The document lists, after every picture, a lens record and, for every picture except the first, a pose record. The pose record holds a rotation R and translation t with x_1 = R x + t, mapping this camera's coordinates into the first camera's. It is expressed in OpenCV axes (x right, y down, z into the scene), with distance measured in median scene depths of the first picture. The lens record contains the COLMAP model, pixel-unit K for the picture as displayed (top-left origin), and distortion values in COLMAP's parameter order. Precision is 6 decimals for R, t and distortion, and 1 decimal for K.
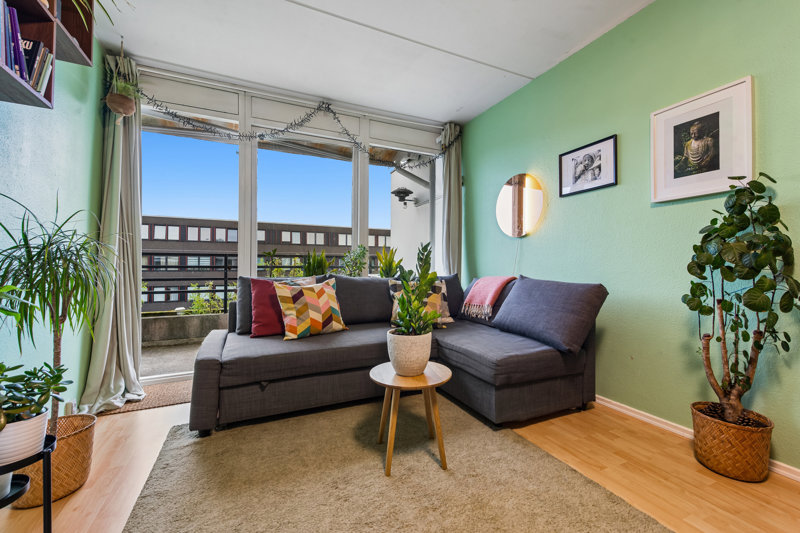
lens RADIAL K [[335.1, 0, 400.7], [0, 335.1, 263.4], [0, 0, 1]] dist [0.018244, -0.001181]
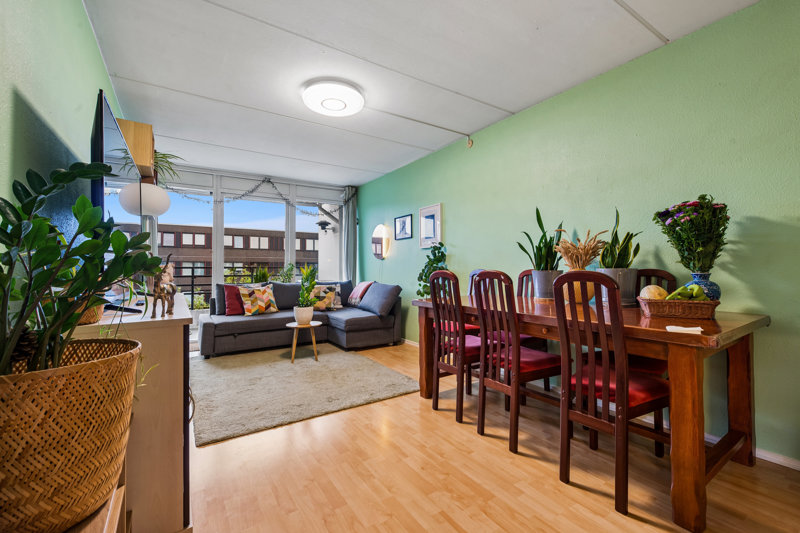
lens RADIAL K [[352.0, 0, 400.5], [0, 352.0, 259.1], [0, 0, 1]] dist [0.003954, 0.002526]
pose [[0.991199, -0.004023, 0.132319, 0.251231], [0.007003, 0.999732, -0.022065, -0.045110], [-0.132195, 0.022797, 0.990962, -1.032761]]
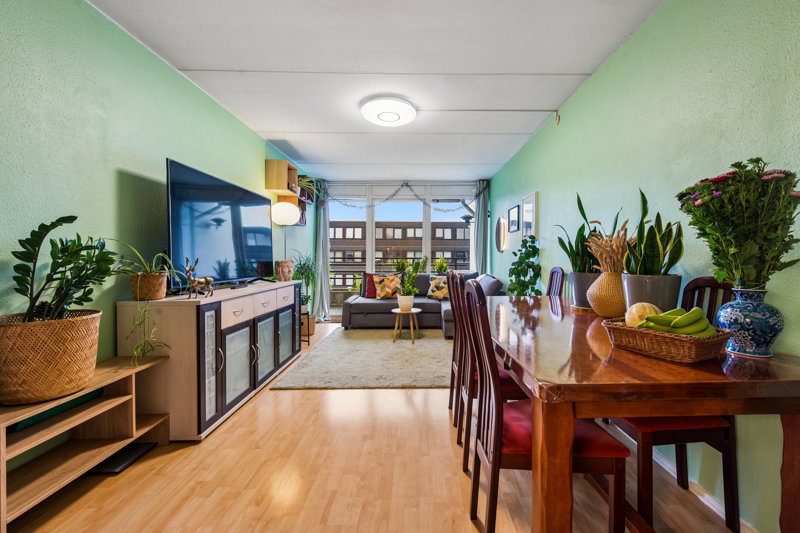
lens RADIAL K [[335.1, 0, 407.3], [0, 335.1, 260.1], [0, 0, 1]] dist [0.018244, -0.001181]
pose [[0.903539, 0.002060, -0.428500, 0.792185], [0.003571, 0.999918, 0.012337, -0.072710], [0.428490, -0.012677, 0.903458, -0.953225]]
